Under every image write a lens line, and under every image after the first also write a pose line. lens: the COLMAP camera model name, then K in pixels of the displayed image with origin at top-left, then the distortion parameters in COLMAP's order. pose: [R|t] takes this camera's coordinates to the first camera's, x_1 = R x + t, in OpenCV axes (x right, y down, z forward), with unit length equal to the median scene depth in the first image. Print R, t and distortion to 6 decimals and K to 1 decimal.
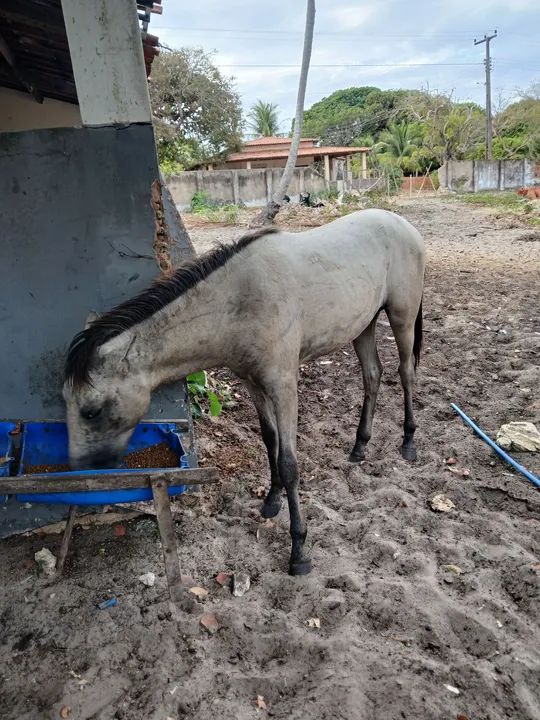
lens RADIAL K [[544.0, 0, 283.1], [0, 544.0, 360.7], [0, 0, 1]] dist [0.029234, -0.091001]
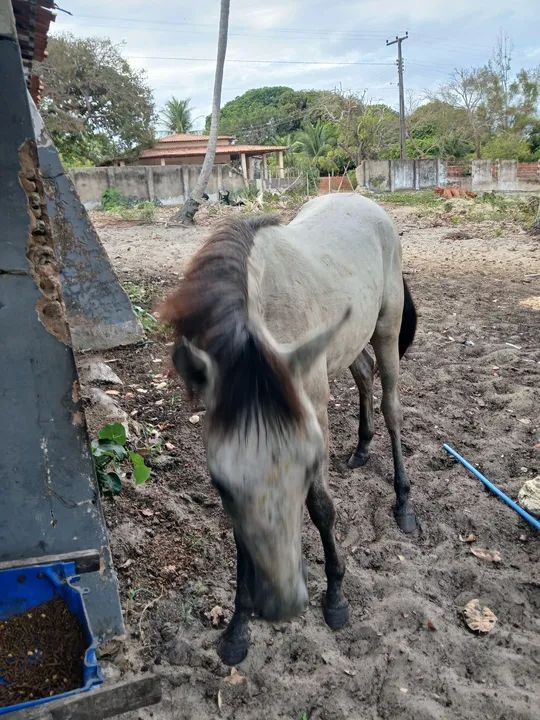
lens RADIAL K [[541.7, 0, 277.6], [0, 541.7, 360.5], [0, 0, 1]] dist [0.026082, -0.079262]
pose [[0.990394, -0.034352, 0.133939, -0.033151], [0.034137, 0.999410, 0.003908, -0.053925], [-0.133994, 0.000702, 0.990982, 0.235973]]
